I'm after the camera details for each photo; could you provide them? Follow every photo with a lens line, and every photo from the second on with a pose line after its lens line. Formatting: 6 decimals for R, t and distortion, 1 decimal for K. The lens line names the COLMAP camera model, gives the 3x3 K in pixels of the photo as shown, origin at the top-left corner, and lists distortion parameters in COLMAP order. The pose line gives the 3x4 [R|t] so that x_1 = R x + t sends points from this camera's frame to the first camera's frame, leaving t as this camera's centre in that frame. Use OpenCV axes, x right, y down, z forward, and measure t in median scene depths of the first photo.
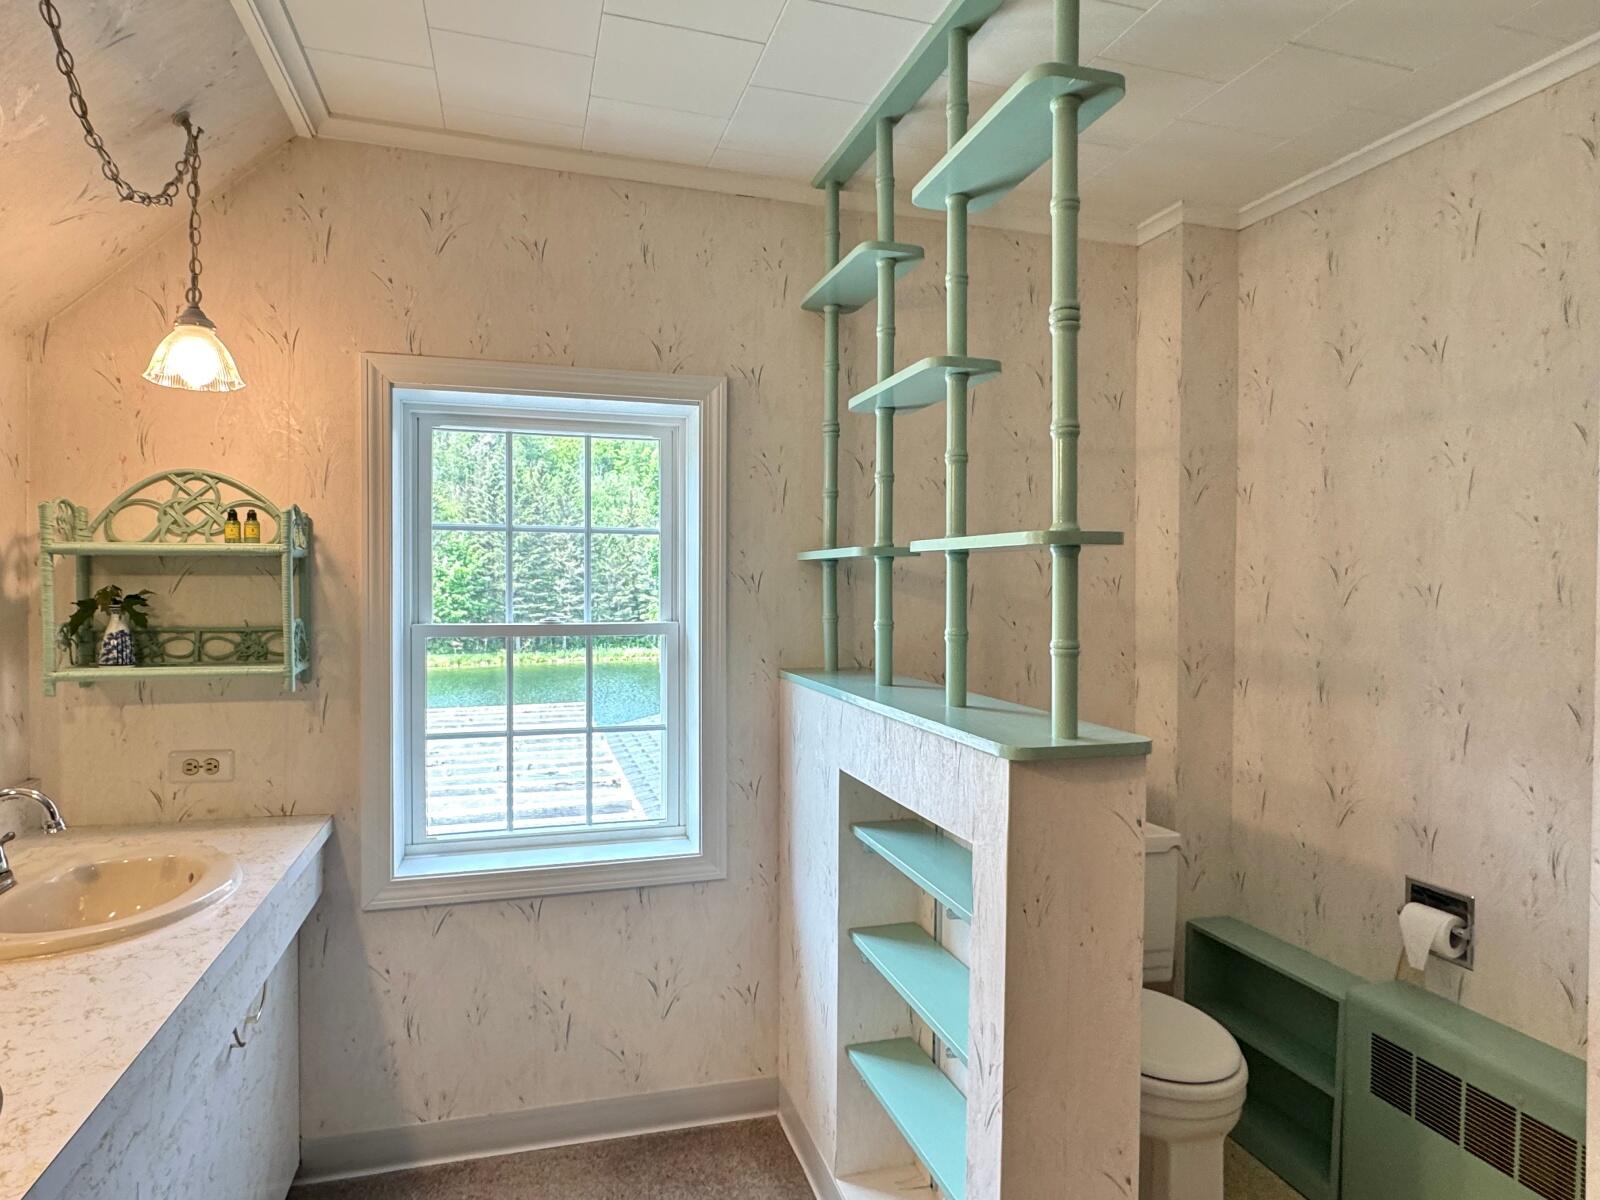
lens RADIAL K [[926.3, 0, 793.8], [0, 926.3, 602.3], [0, 0, 1]] dist [-0.002007, 0.000857]
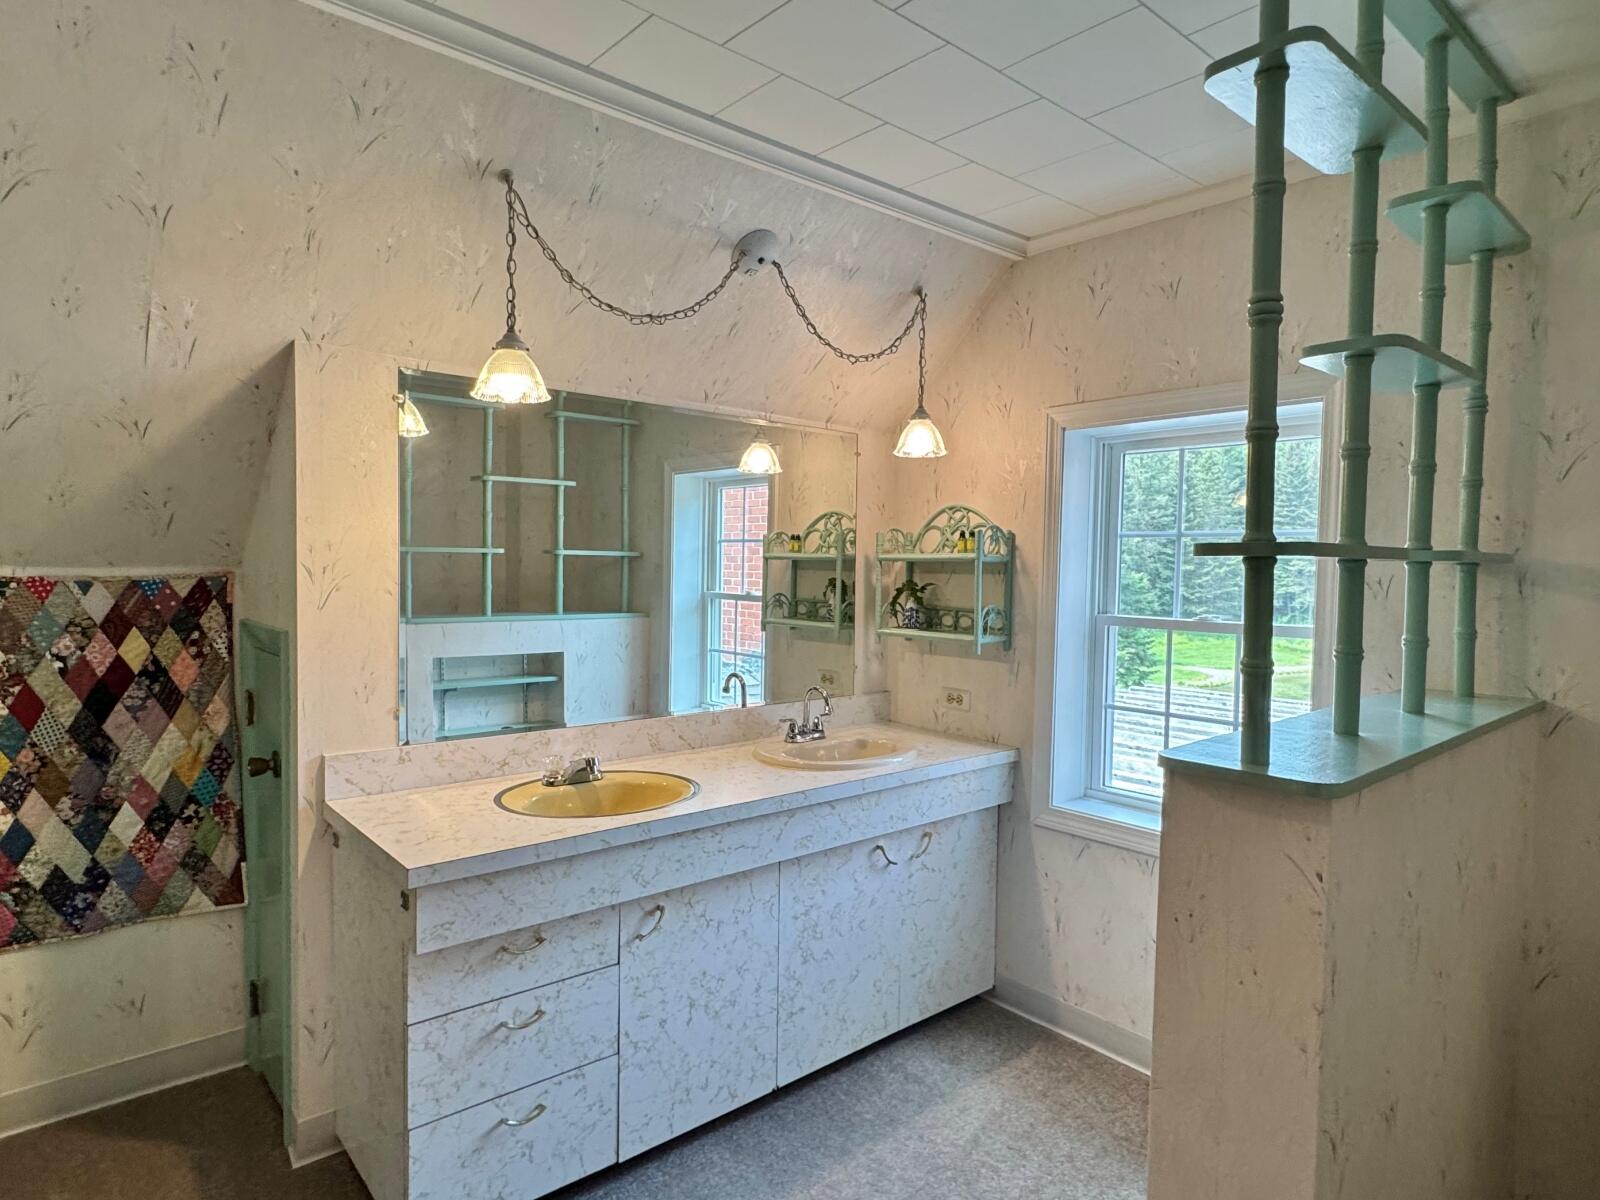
lens RADIAL K [[926.3, 0, 793.8], [0, 926.3, 602.3], [0, 0, 1]] dist [-0.002007, 0.000857]
pose [[0.408559, 0.039334, -0.911884, 0.637162], [-0.029880, 0.999112, 0.029710, -0.019600], [0.912243, 0.015109, 0.409372, 0.130161]]
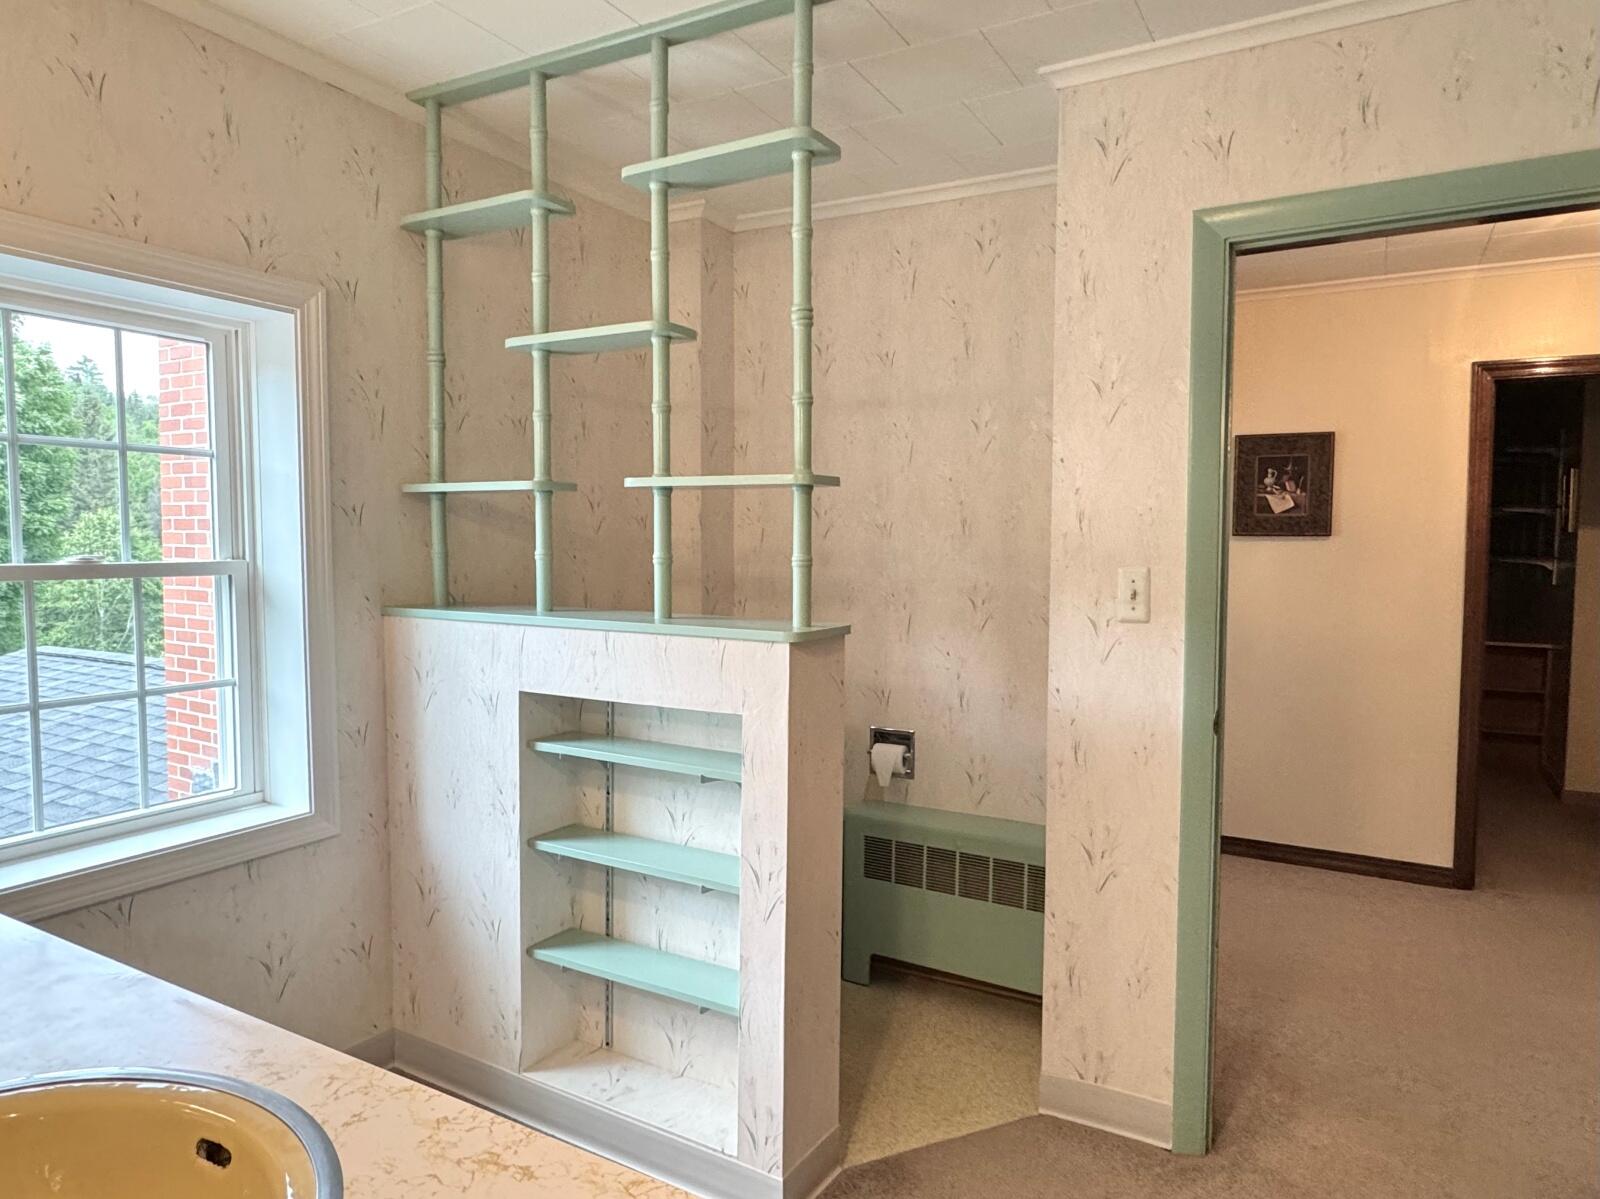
lens RADIAL K [[1006.5, 0, 800.0], [0, 1006.5, 599.5], [0, 0, 1]] dist [-0.002819, 0.001901]
pose [[0.725793, -0.041723, 0.686646, -0.487627], [0.010750, 0.998725, 0.049323, 0.021837], [-0.687829, -0.028417, 0.725317, -0.048559]]
